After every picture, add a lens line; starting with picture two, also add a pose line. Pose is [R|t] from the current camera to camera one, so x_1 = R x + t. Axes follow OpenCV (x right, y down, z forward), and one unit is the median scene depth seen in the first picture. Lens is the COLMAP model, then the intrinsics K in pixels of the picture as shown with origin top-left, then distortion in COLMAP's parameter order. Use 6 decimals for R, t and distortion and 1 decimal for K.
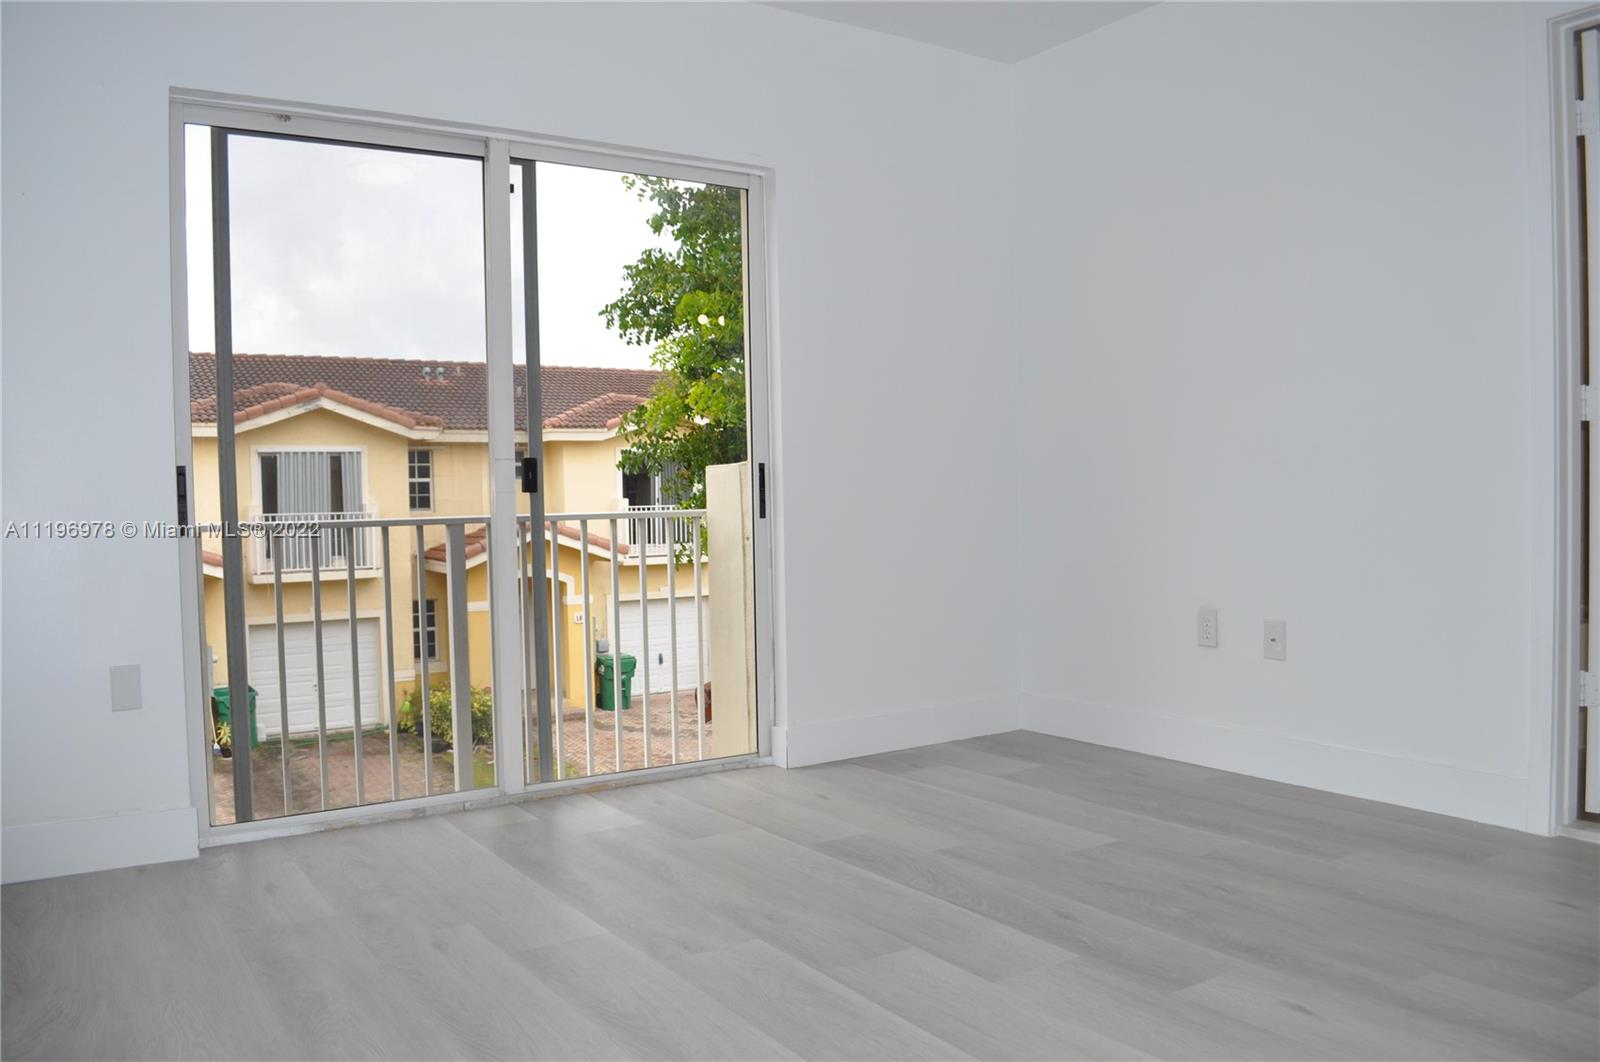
lens RADIAL K [[1253.3, 0, 807.9], [0, 1253.3, 545.3], [0, 0, 1]] dist [-0.083513, 0.012906]
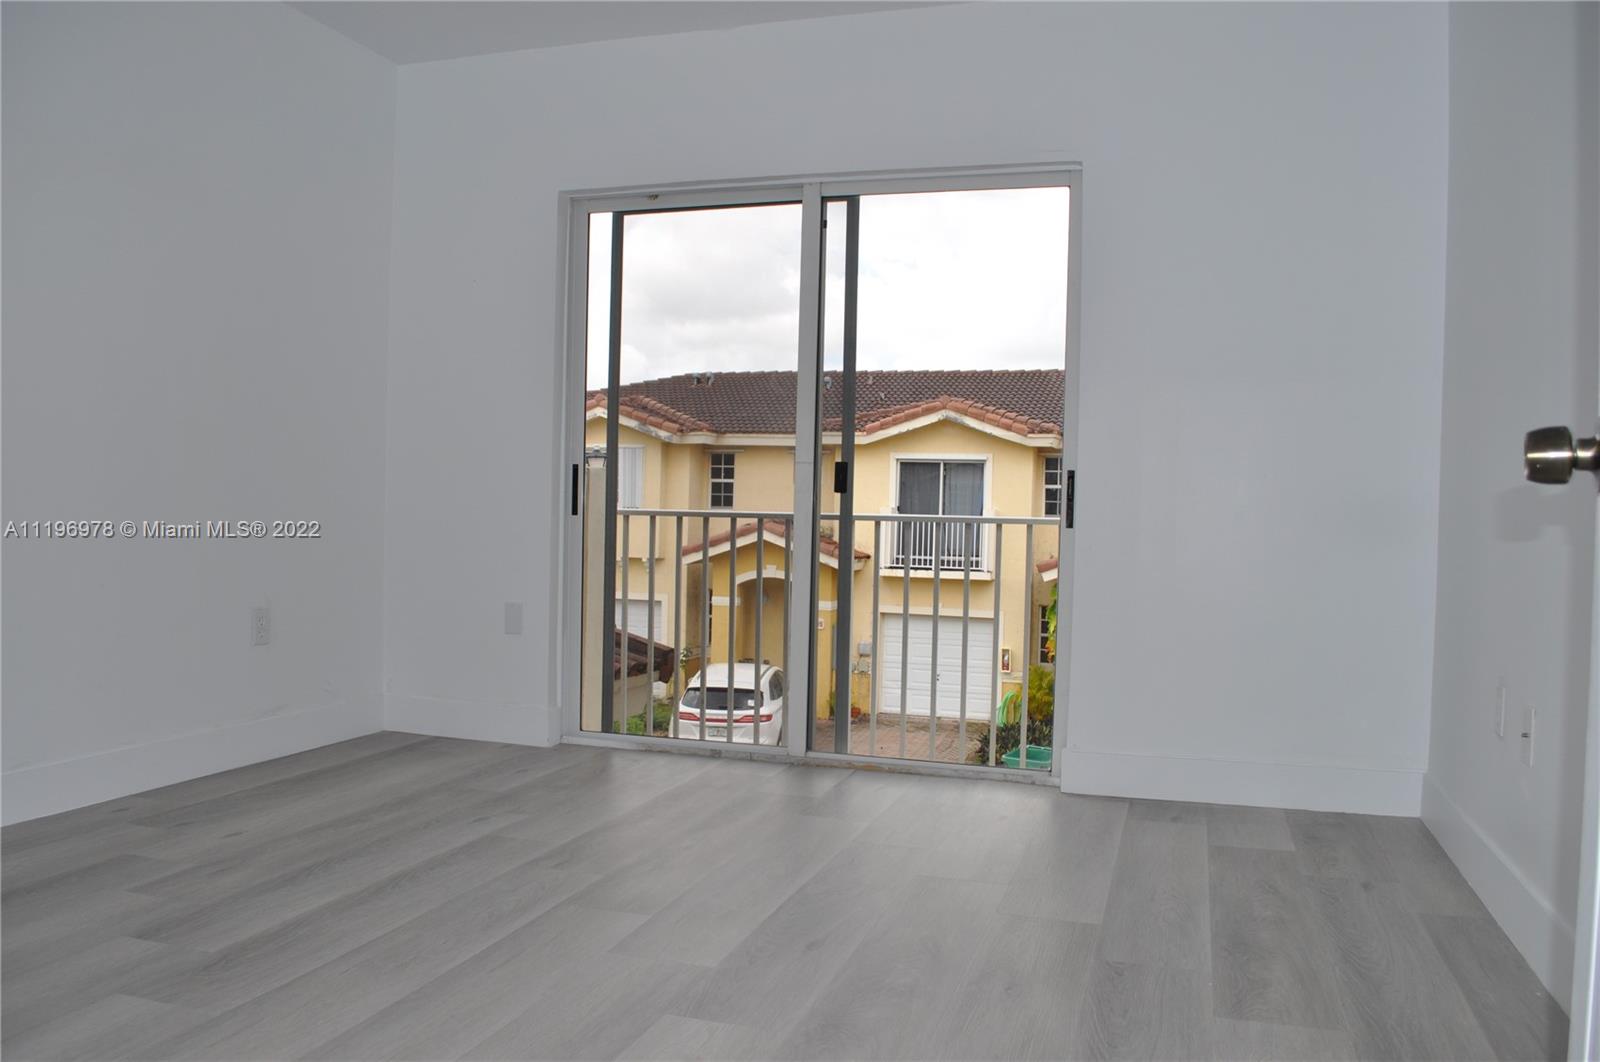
lens RADIAL K [[1253.3, 0, 807.9], [0, 1253.3, 545.3], [0, 0, 1]] dist [-0.083513, 0.012906]
pose [[0.640032, 0.057501, -0.766194, 0.651815], [-0.064549, 0.997695, 0.020954, -0.017722], [0.765632, 0.036046, 0.642268, 0.269234]]
